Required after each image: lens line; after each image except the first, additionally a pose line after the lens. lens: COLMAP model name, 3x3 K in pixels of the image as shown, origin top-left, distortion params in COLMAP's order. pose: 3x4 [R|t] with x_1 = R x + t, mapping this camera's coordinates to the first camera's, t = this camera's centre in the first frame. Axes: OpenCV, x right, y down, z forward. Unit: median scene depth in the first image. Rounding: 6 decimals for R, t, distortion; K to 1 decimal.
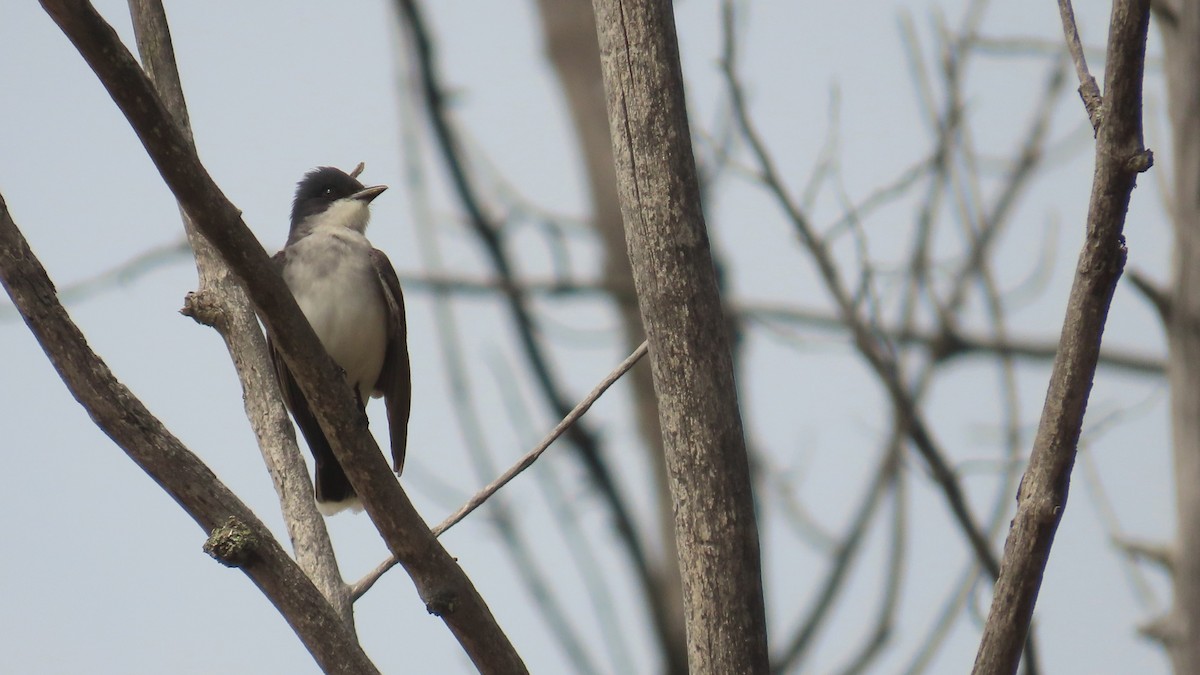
lens RADIAL K [[413.2, 0, 599.7], [0, 413.2, 328.5], [0, 0, 1]] dist [0.001335, -0.000035]
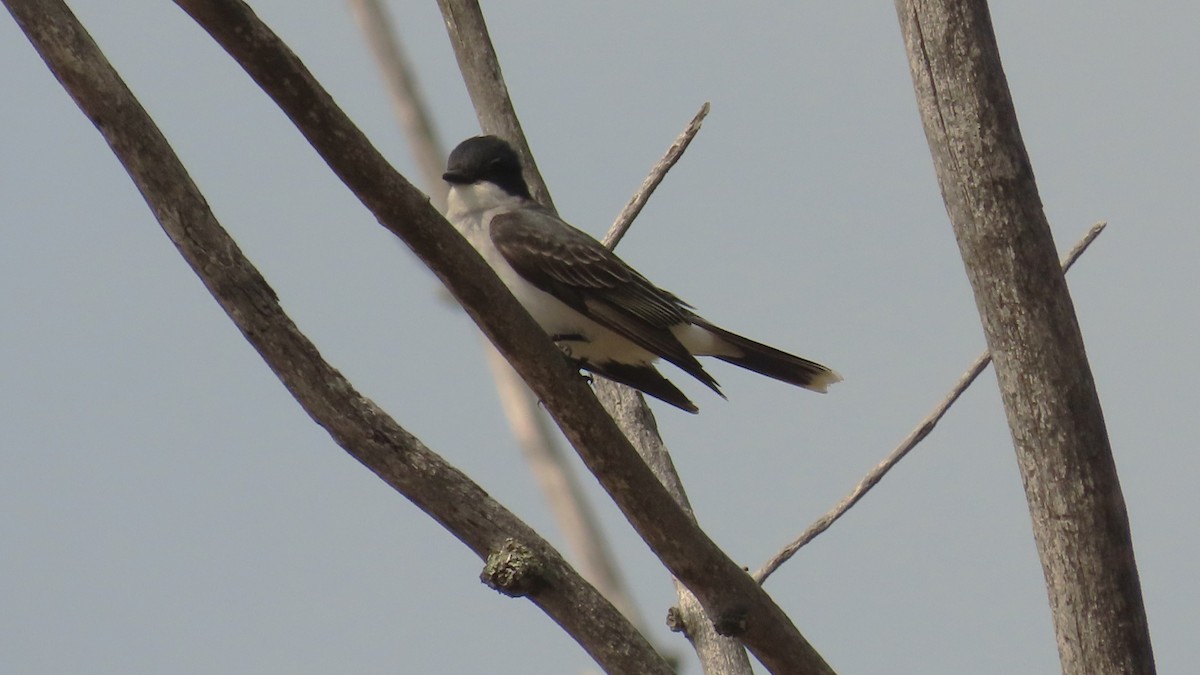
lens RADIAL K [[477.0, 0, 600.0], [0, 477.0, 337.5], [0, 0, 1]] dist [-0.000541, 0.000276]
pose [[0.995734, -0.092253, 0.001661, -0.665510], [0.092255, 0.995735, -0.001240, 0.054730], [-0.001540, 0.001388, 0.999998, 0.002791]]
